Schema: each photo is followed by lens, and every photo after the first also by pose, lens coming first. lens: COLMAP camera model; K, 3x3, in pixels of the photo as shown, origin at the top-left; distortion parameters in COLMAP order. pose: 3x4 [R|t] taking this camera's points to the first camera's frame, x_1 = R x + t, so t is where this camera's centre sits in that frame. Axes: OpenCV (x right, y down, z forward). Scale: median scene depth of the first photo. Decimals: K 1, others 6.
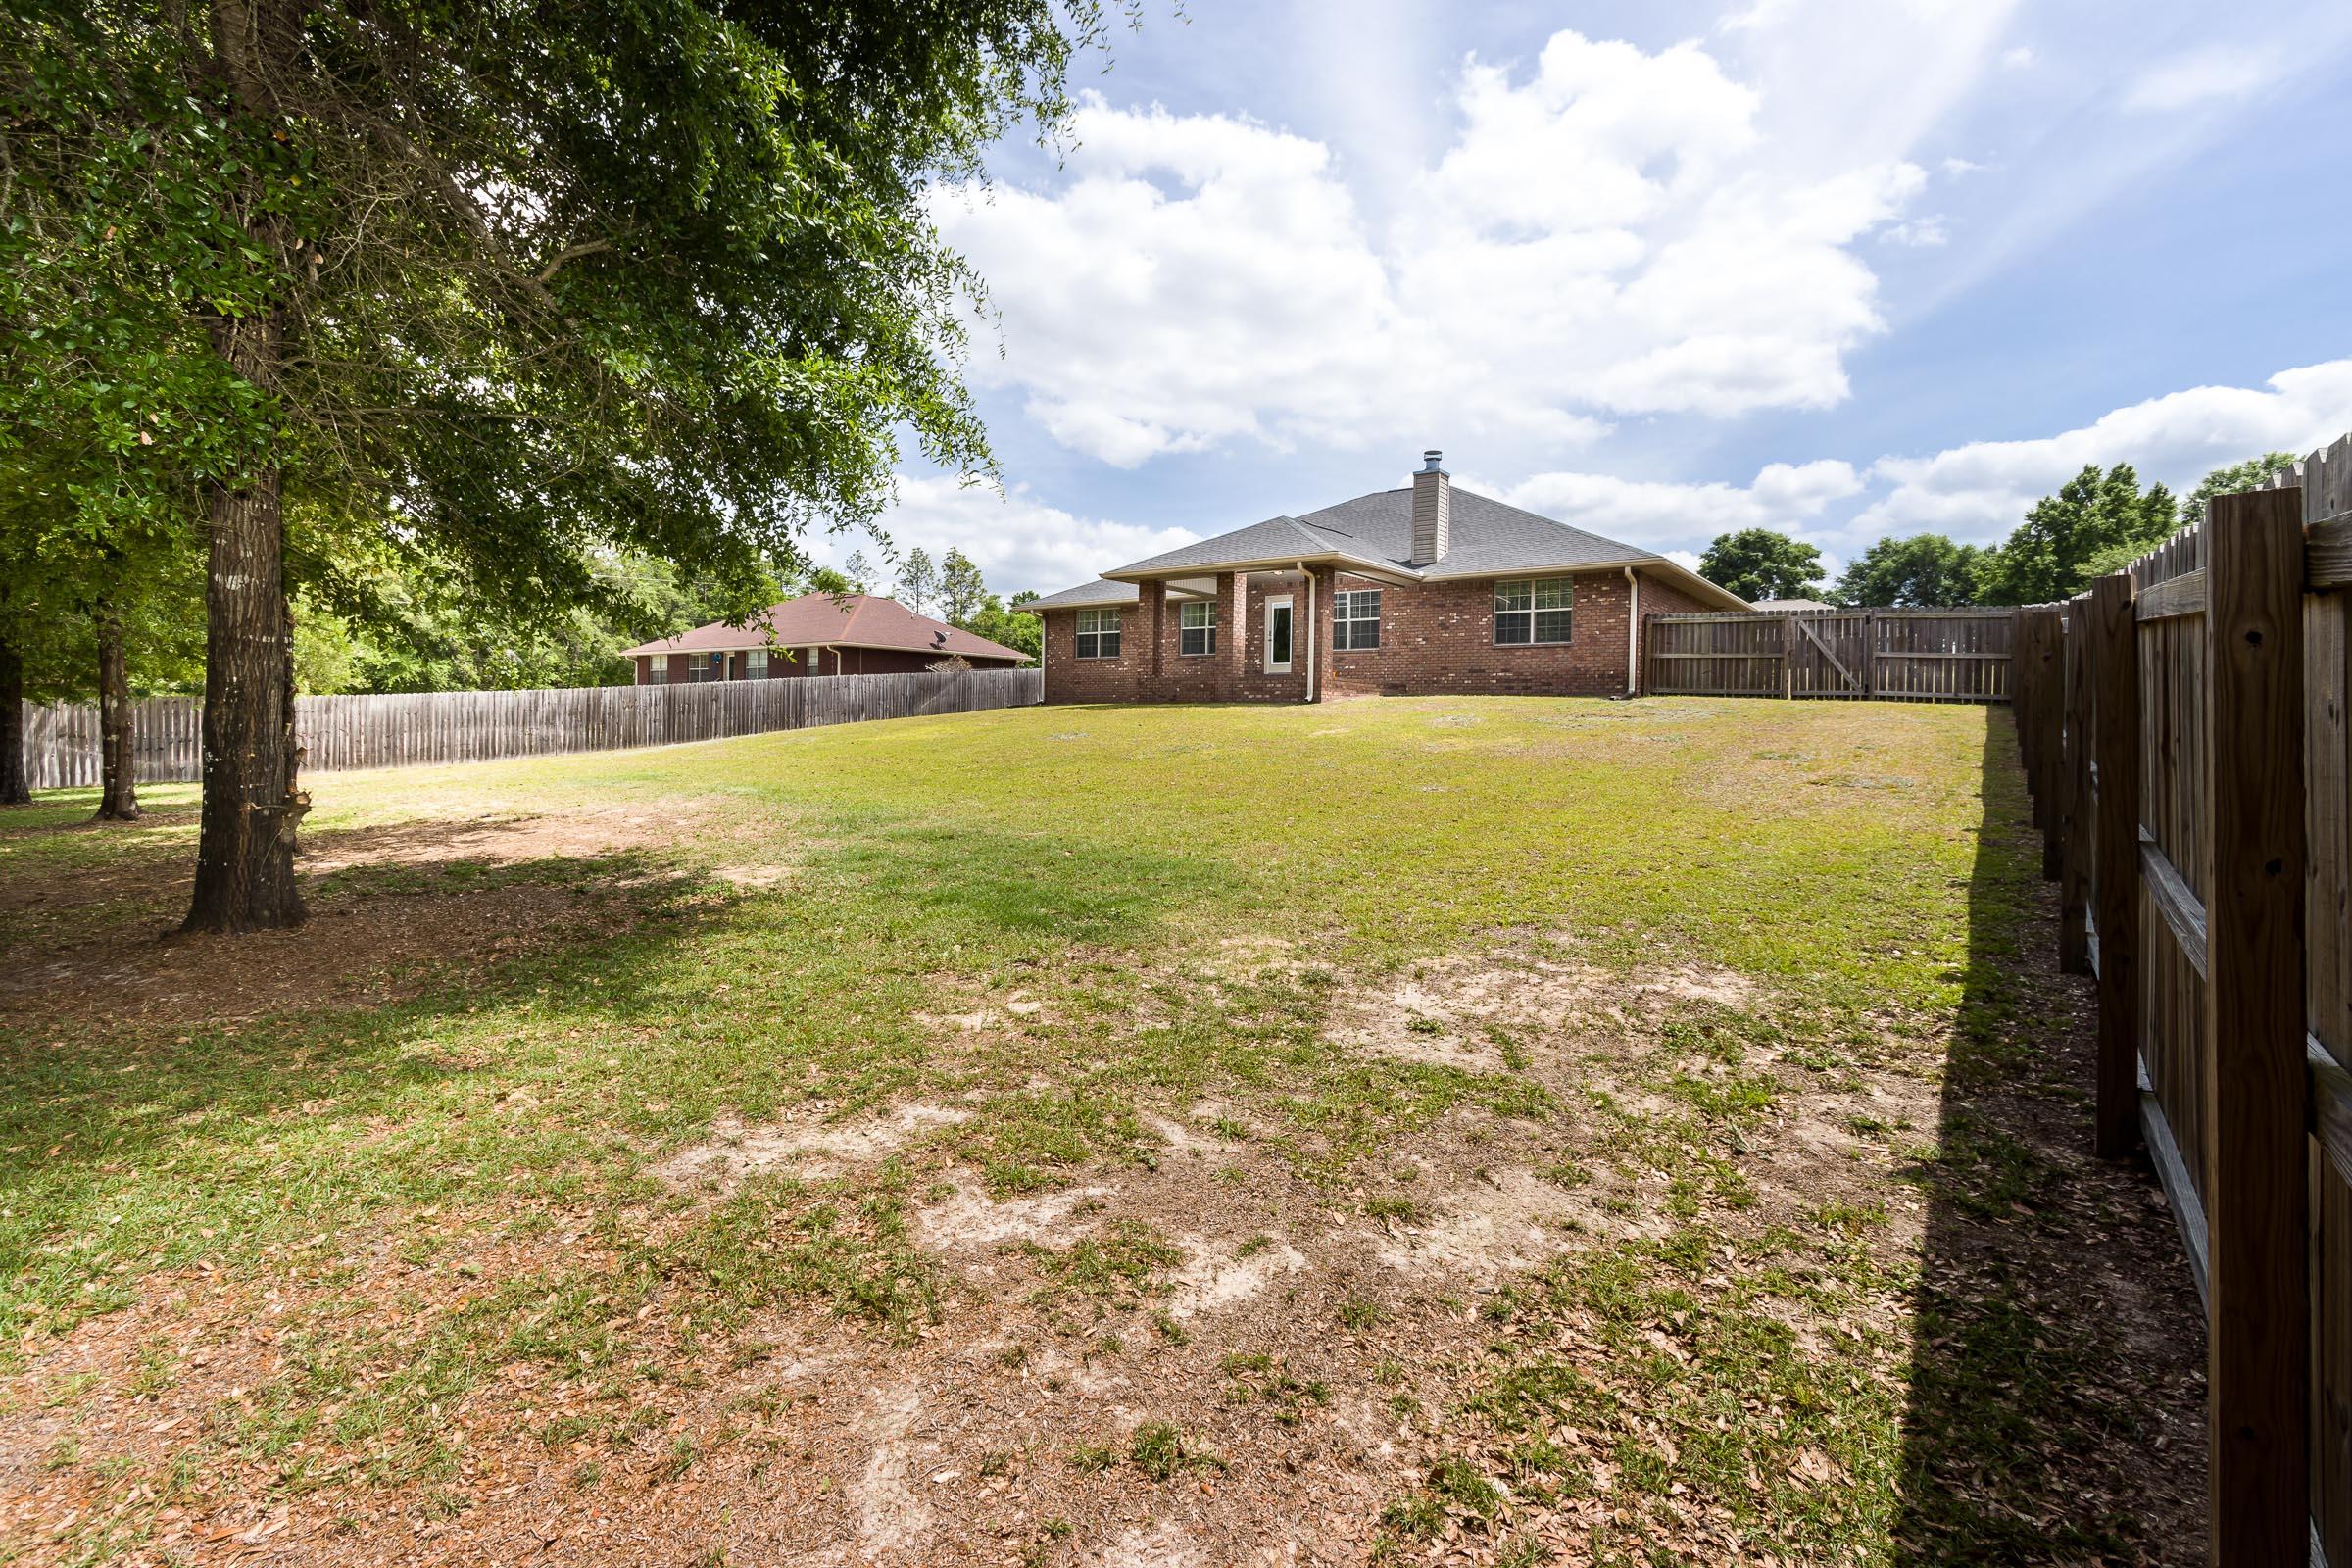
lens RADIAL K [[1115.1, 0, 1177.3], [0, 1115.1, 734.5], [0, 0, 1]] dist [0.000661, 0.000001]
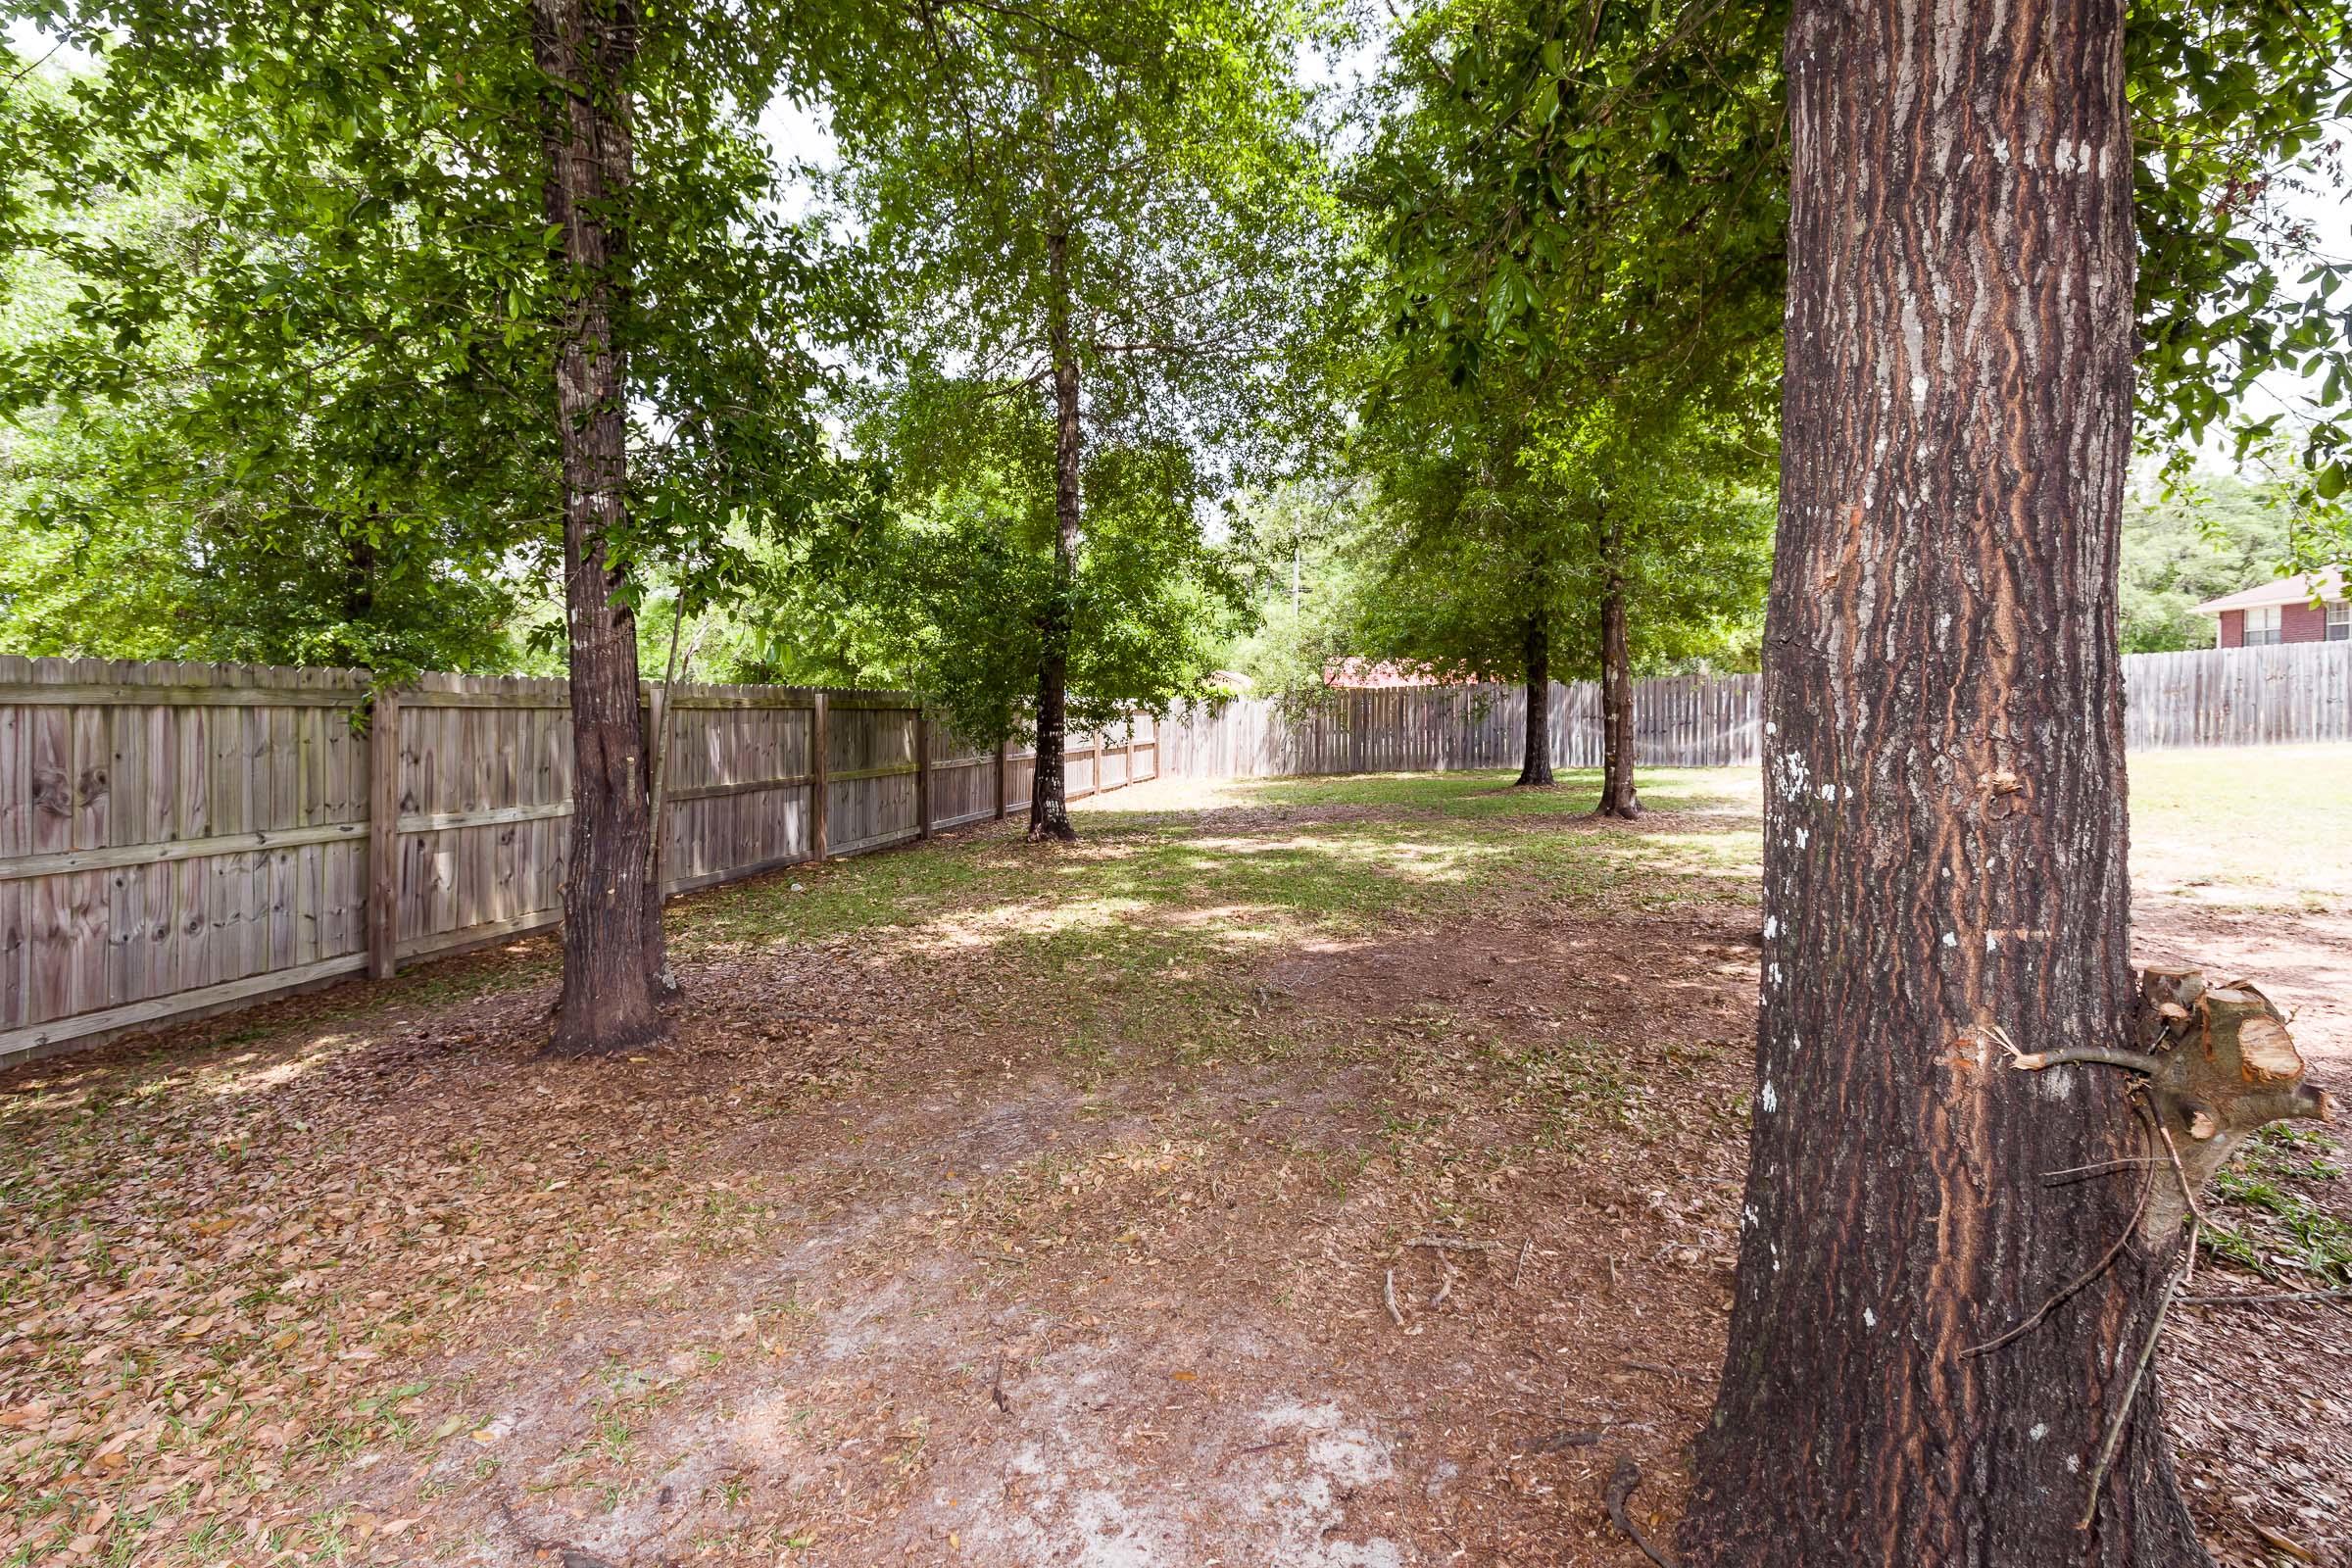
lens RADIAL K [[1079.0, 0, 1174.6], [0, 1079.0, 712.7], [0, 0, 1]] dist [0.000771, 0.000085]
pose [[0.392475, 0.004243, -0.919753, -0.343272], [-0.012461, 0.999922, -0.000705, 0.004165], [0.919678, 0.011738, 0.392497, 0.383822]]
